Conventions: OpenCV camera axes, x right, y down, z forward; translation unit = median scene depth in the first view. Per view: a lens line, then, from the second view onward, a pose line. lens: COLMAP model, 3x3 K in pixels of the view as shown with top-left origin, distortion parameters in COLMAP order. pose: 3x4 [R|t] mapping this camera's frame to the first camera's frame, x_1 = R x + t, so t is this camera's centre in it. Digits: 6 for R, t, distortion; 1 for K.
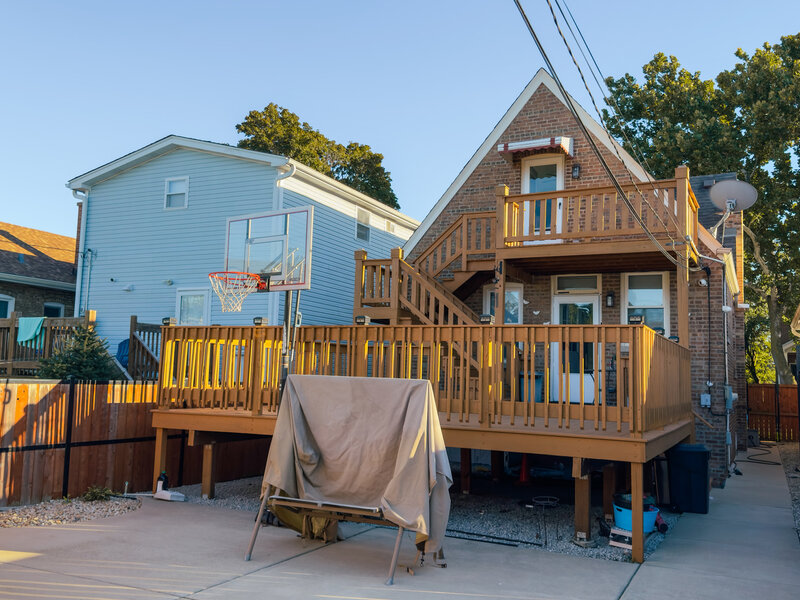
lens RADIAL K [[722.8, 0, 400.0], [0, 722.8, 300.0], [0, 0, 1]] dist [0.187289, -0.347665]
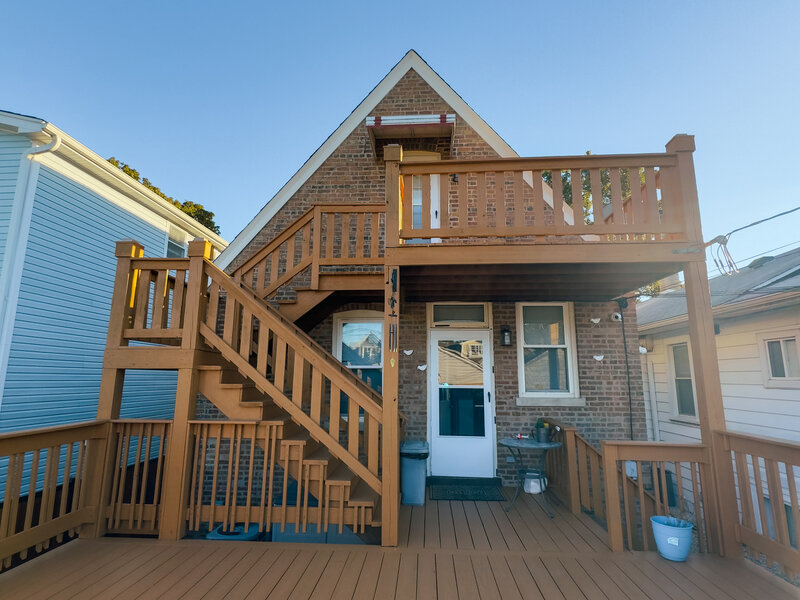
lens RADIAL K [[416.7, 0, 400.0], [0, 416.7, 300.0], [0, 0, 1]] dist [-0.001407, -0.000419]
pose [[0.923227, 0.044020, 0.381724, 0.016646], [-0.018430, 0.997346, -0.070437, -0.005504], [-0.383812, 0.057994, 0.921588, 0.624276]]
